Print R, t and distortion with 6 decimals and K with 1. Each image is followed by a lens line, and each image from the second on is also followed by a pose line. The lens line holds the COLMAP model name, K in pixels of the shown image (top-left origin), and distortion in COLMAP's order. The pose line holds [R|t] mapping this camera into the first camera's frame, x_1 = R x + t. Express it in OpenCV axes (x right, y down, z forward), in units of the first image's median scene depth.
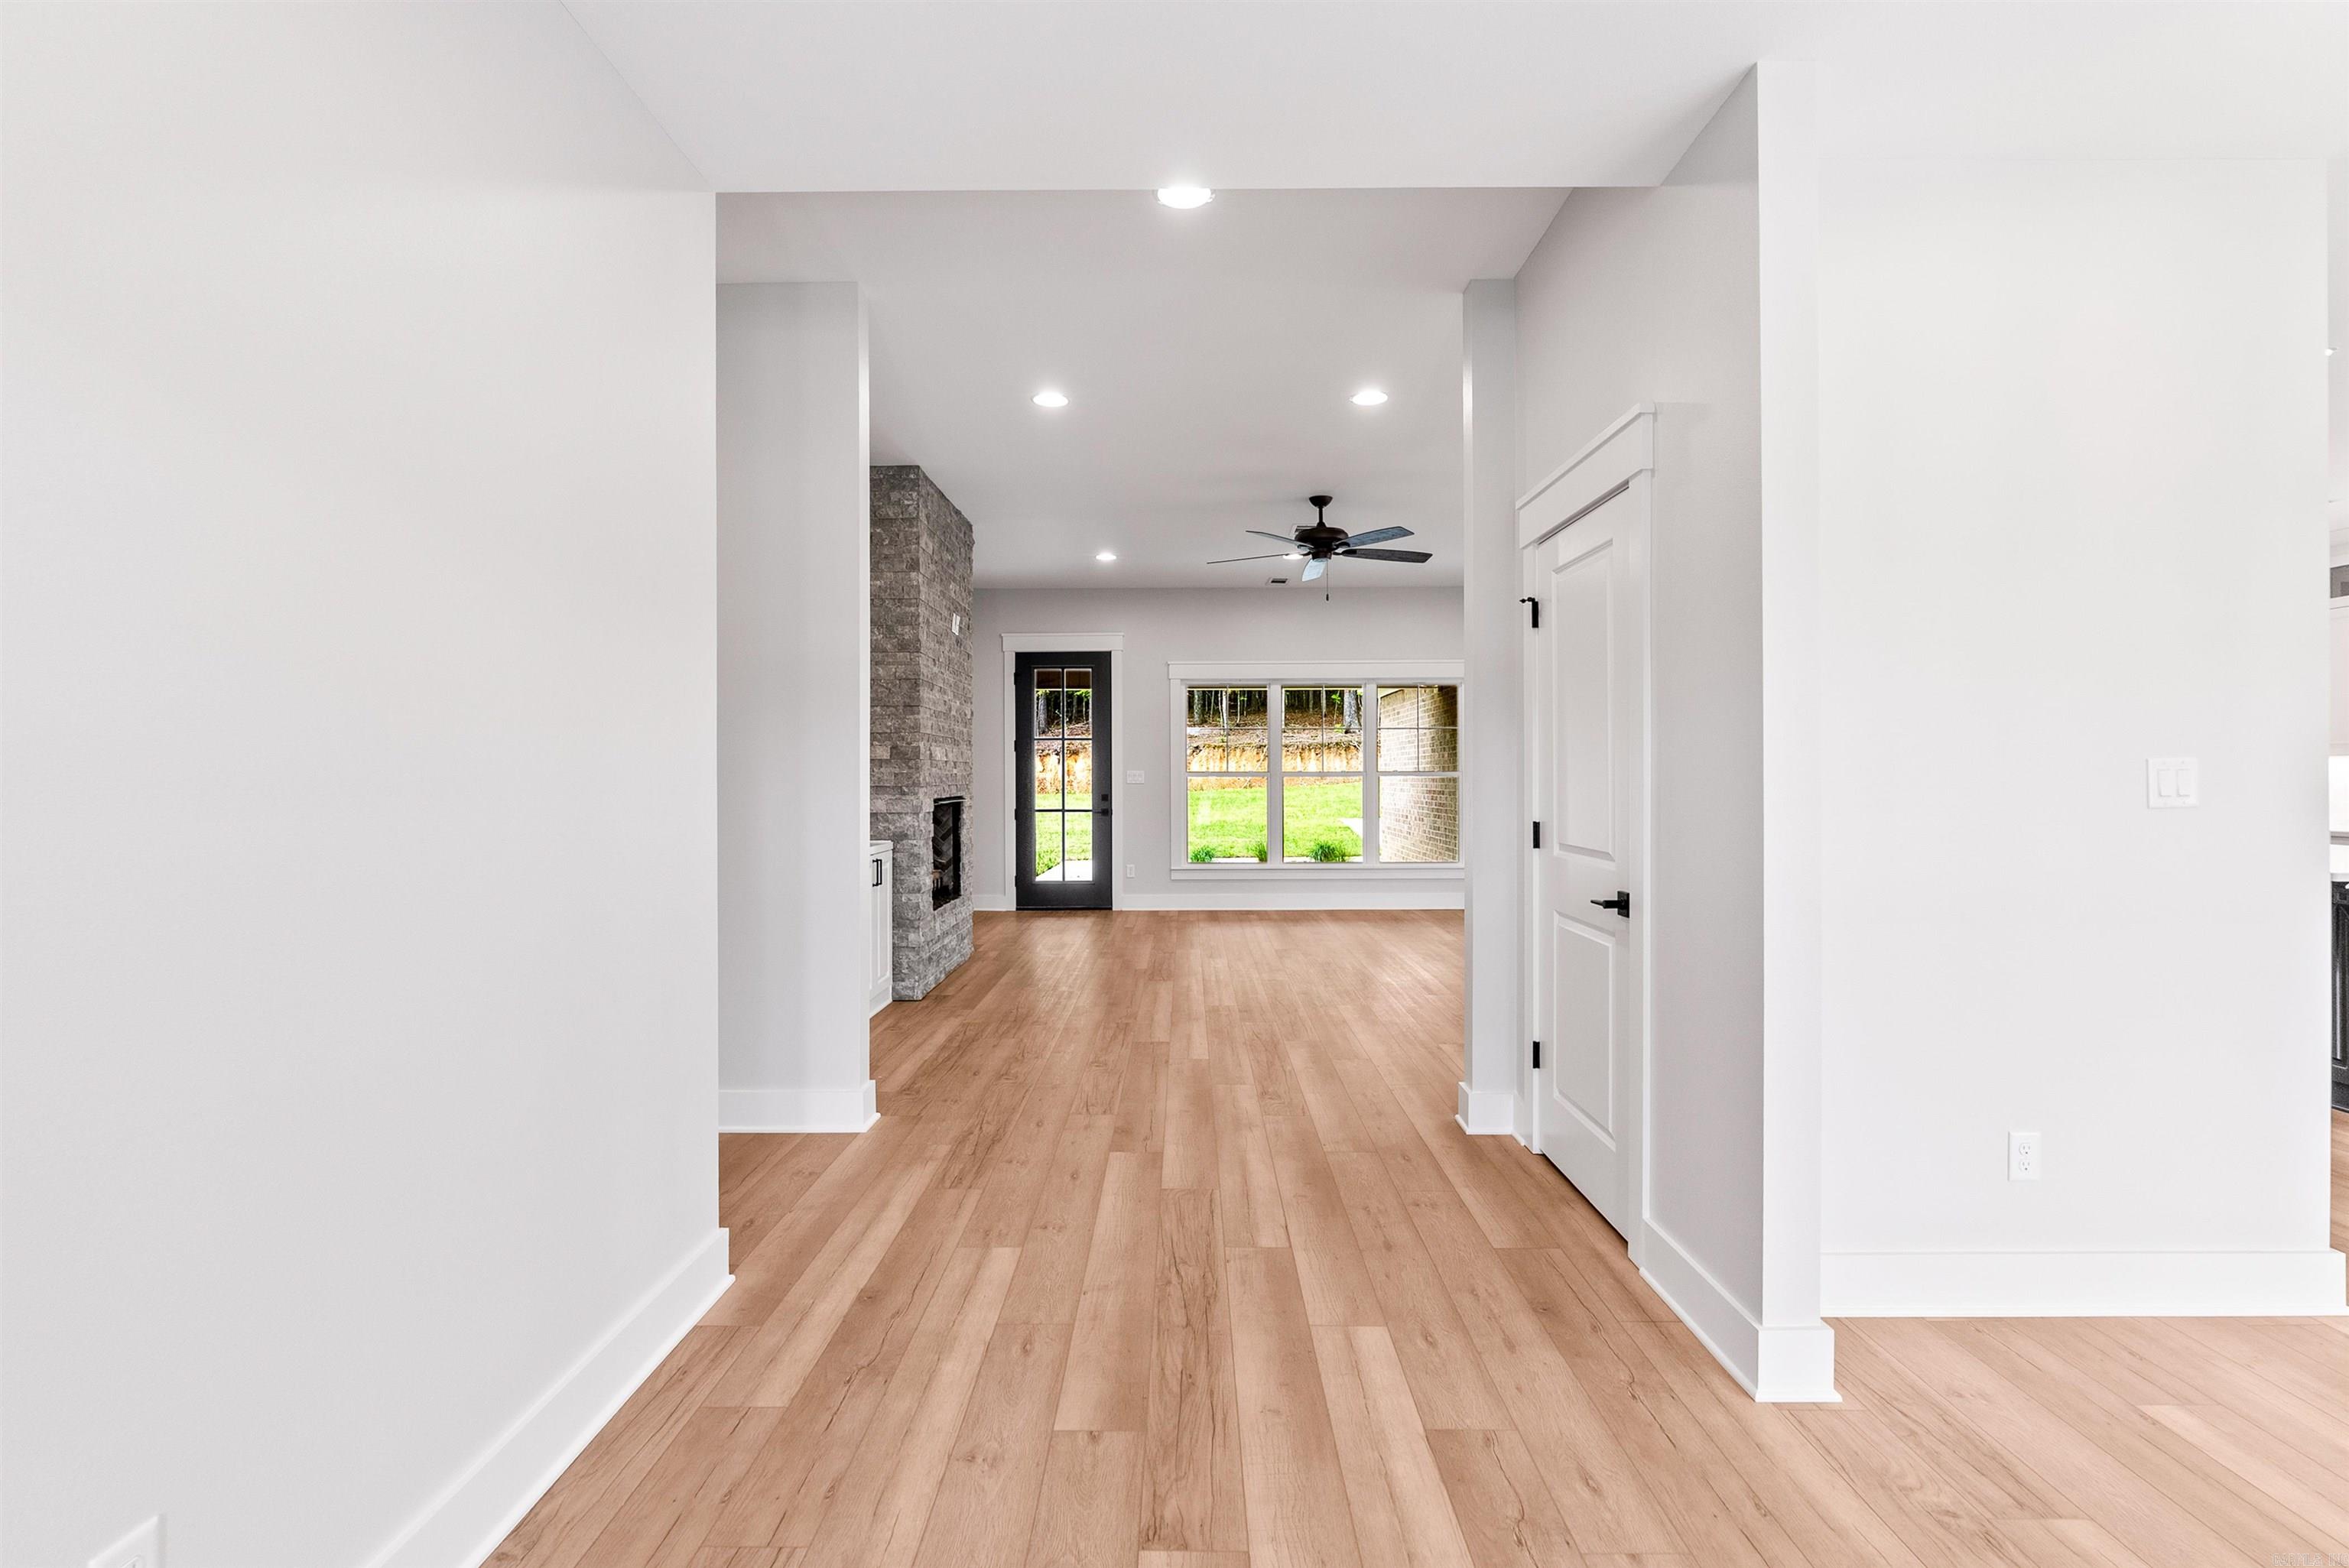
lens RADIAL K [[1070.7, 0, 1171.2], [0, 1070.7, 779.5], [0, 0, 1]] dist [-0.004671, -0.000304]
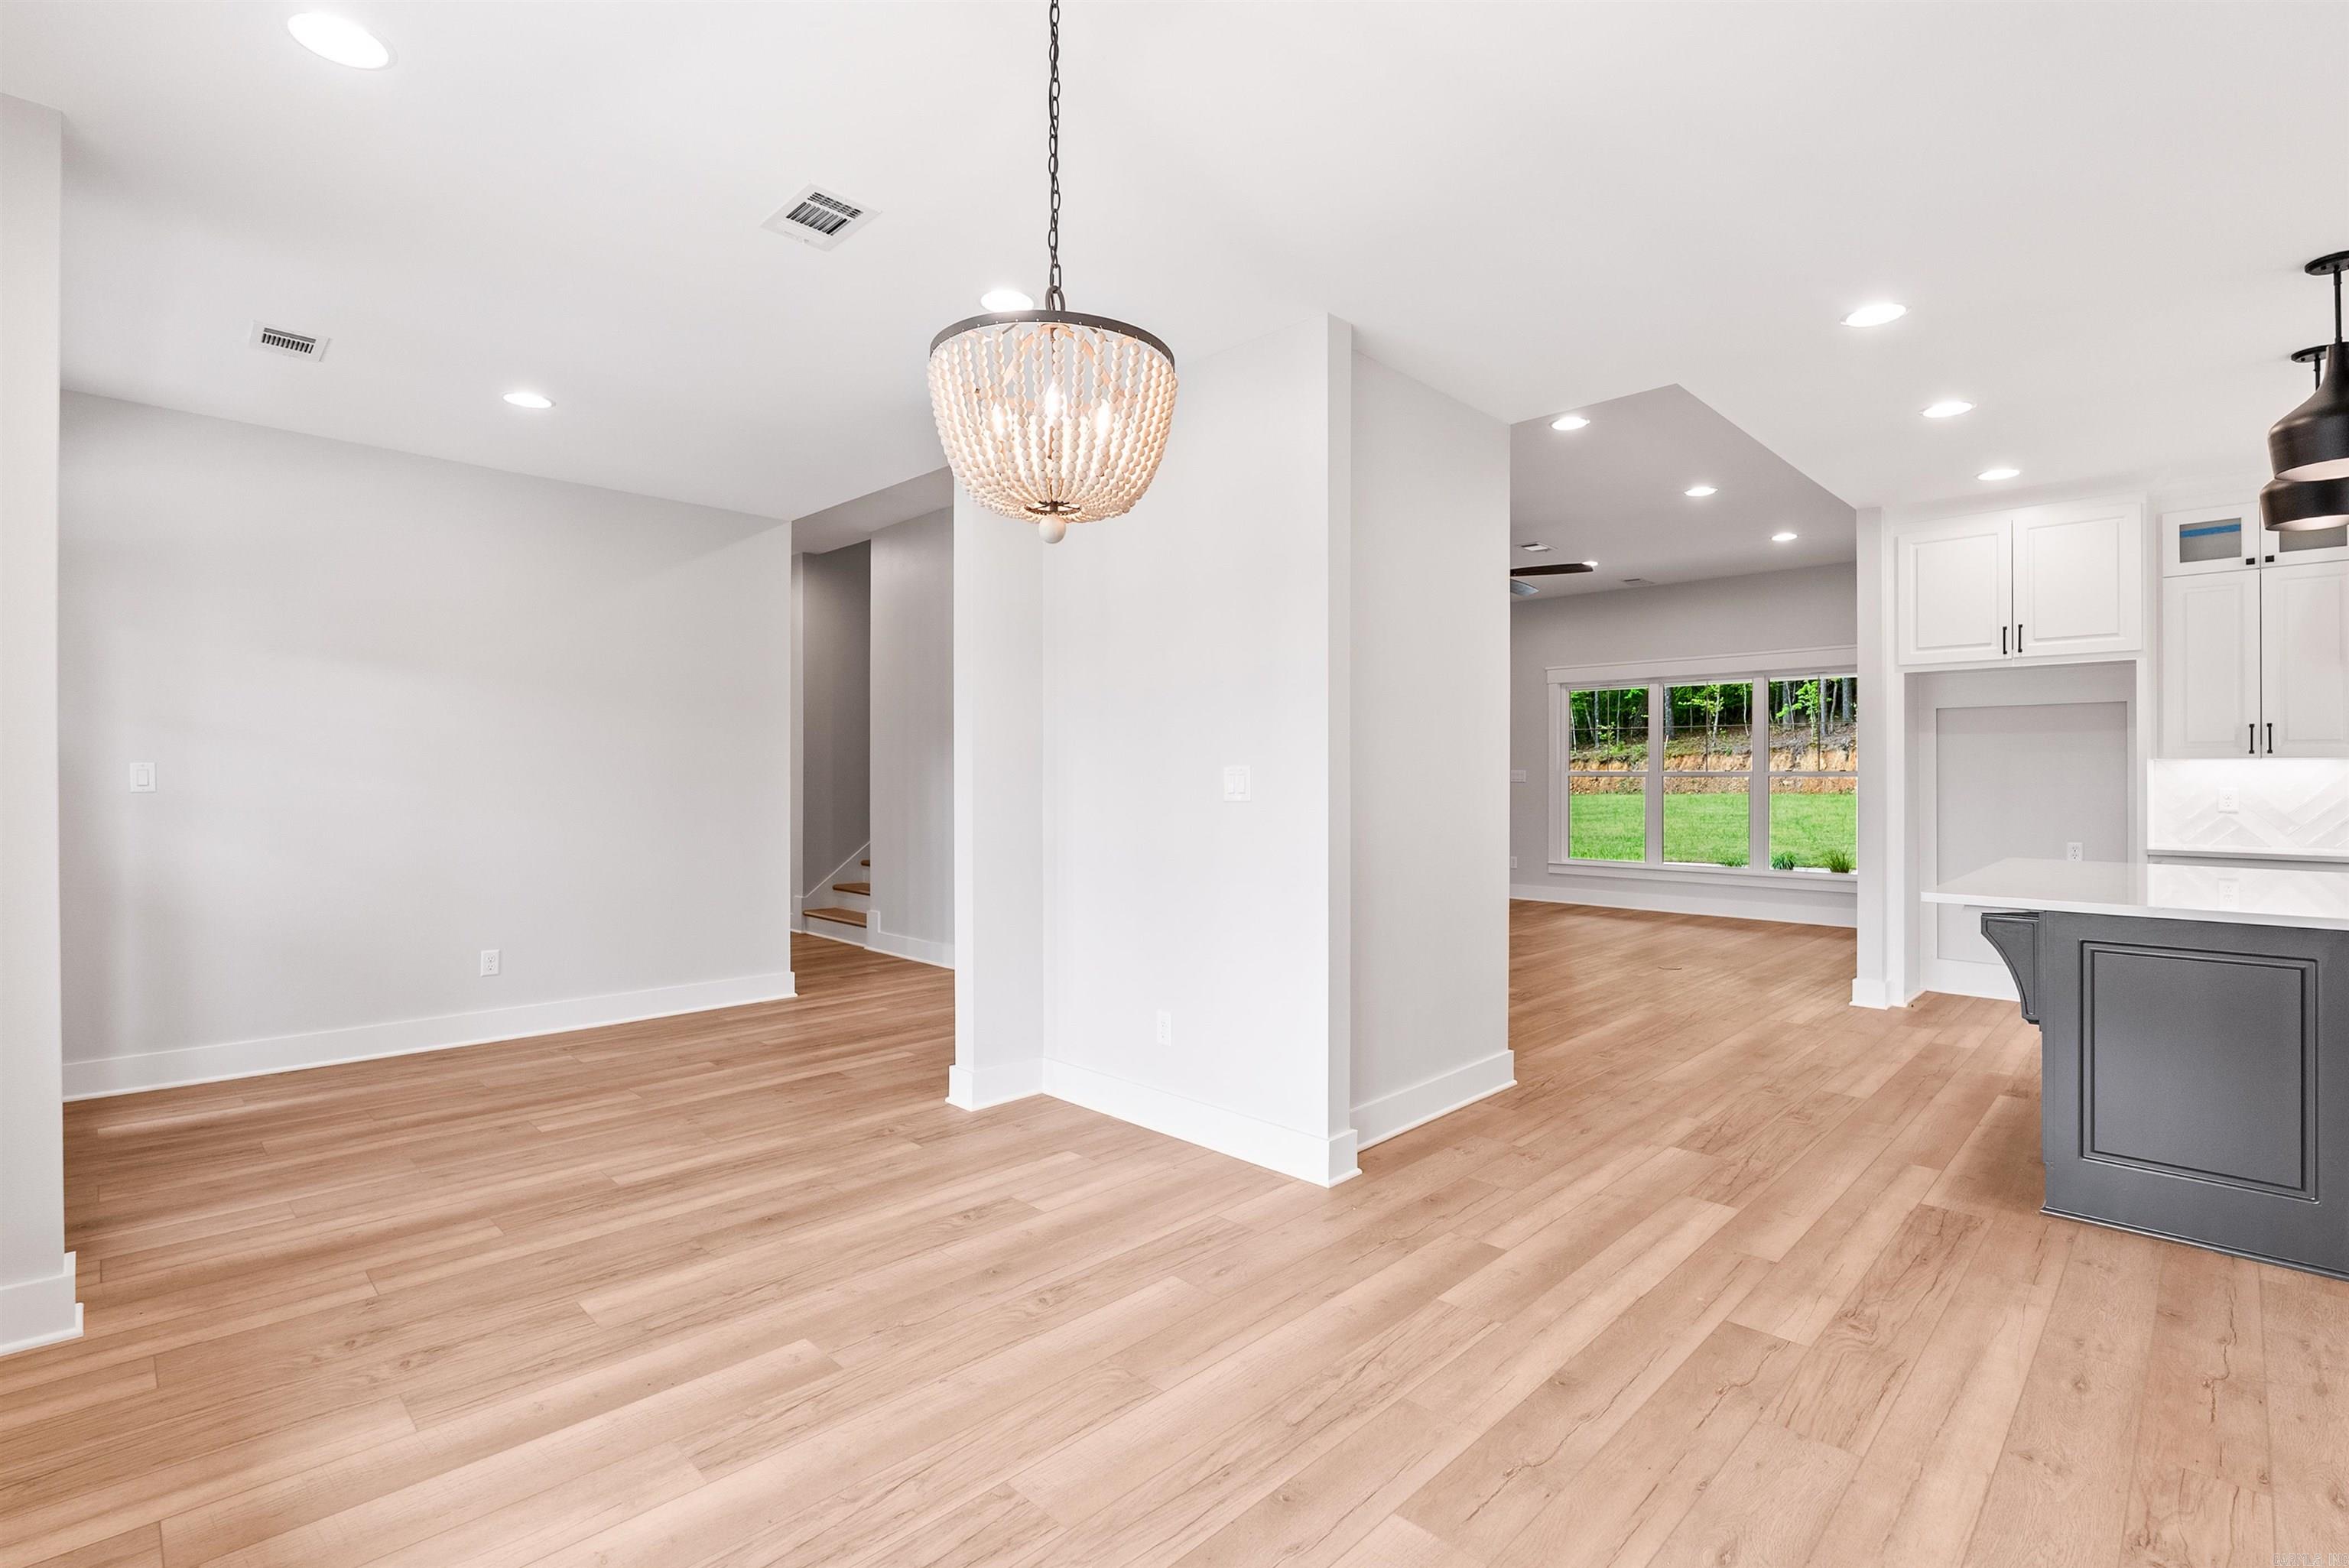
lens RADIAL K [[1070.7, 0, 1171.2], [0, 1070.7, 779.5], [0, 0, 1]] dist [-0.004671, -0.000304]
pose [[0.719870, 0.006707, -0.694076, 0.509835], [-0.005087, 0.999977, 0.004387, -0.002474], [0.694090, 0.000373, 0.719888, -0.026275]]
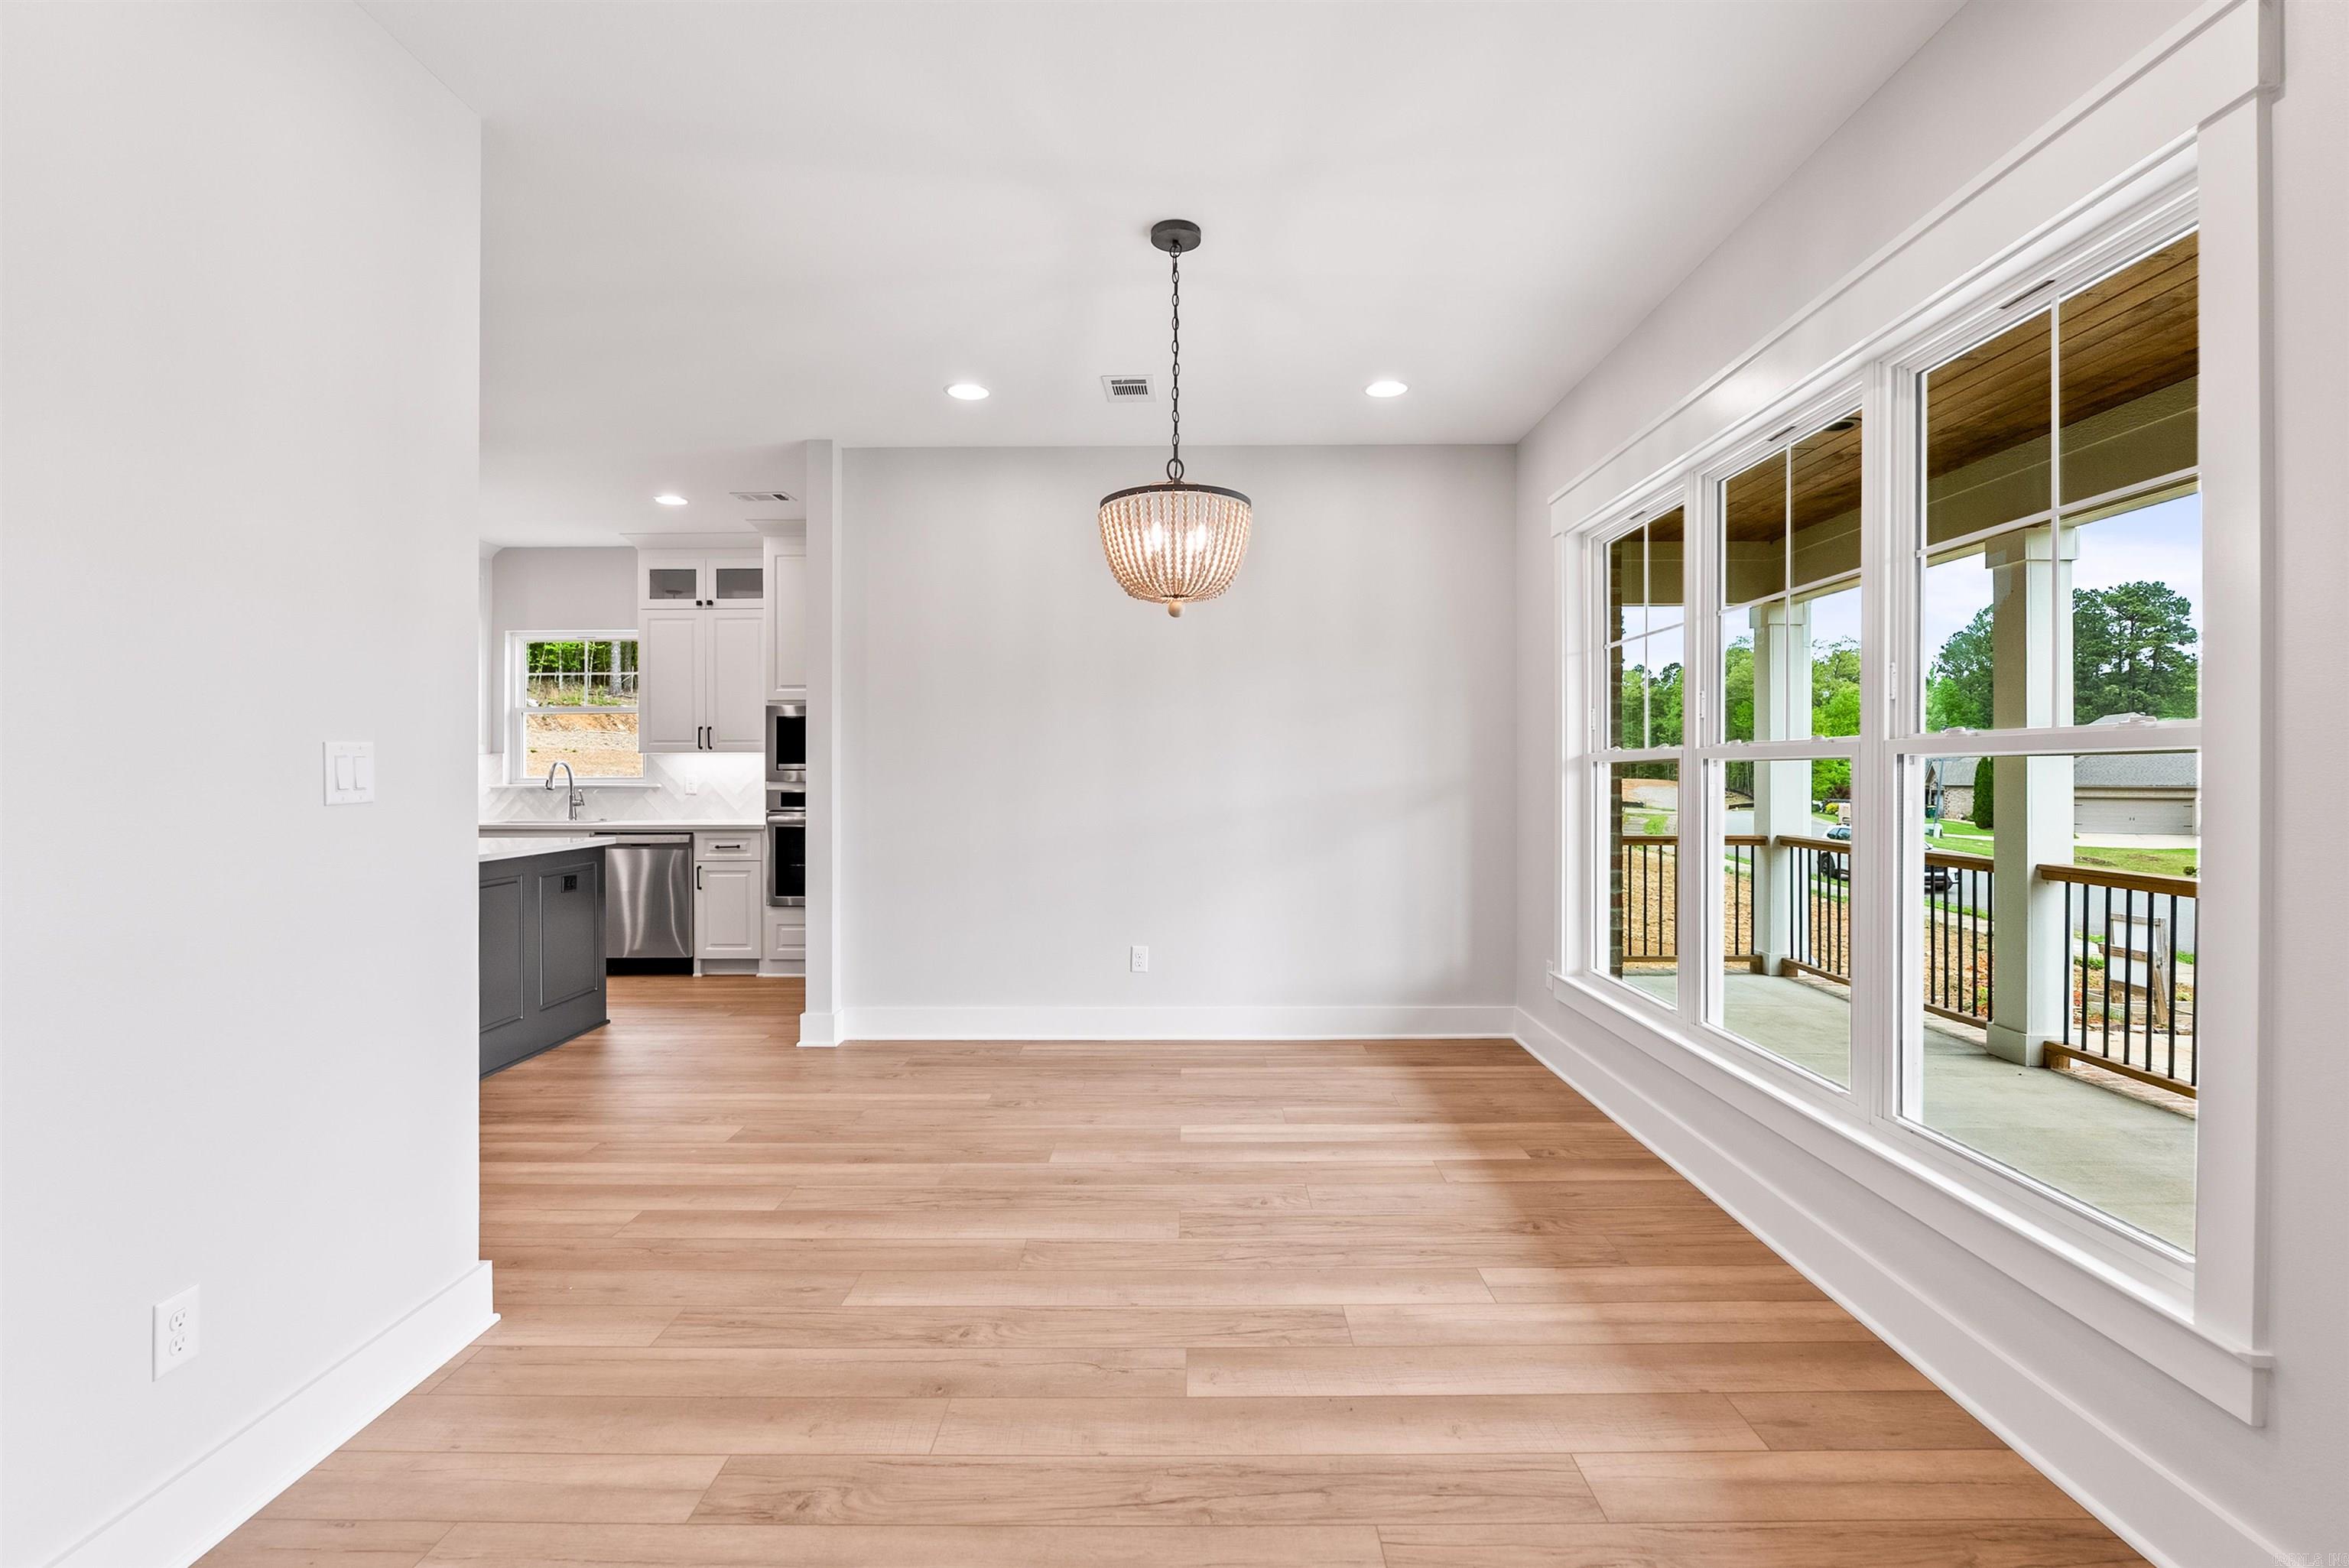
lens RADIAL K [[1070.7, 0, 1171.2], [0, 1070.7, 779.5], [0, 0, 1]] dist [-0.004671, -0.000304]
pose [[0.003485, -0.003246, 0.999989, 0.036933], [0.001837, 0.999993, 0.003239, 0.001740], [-0.999992, 0.001826, 0.003491, 0.101442]]
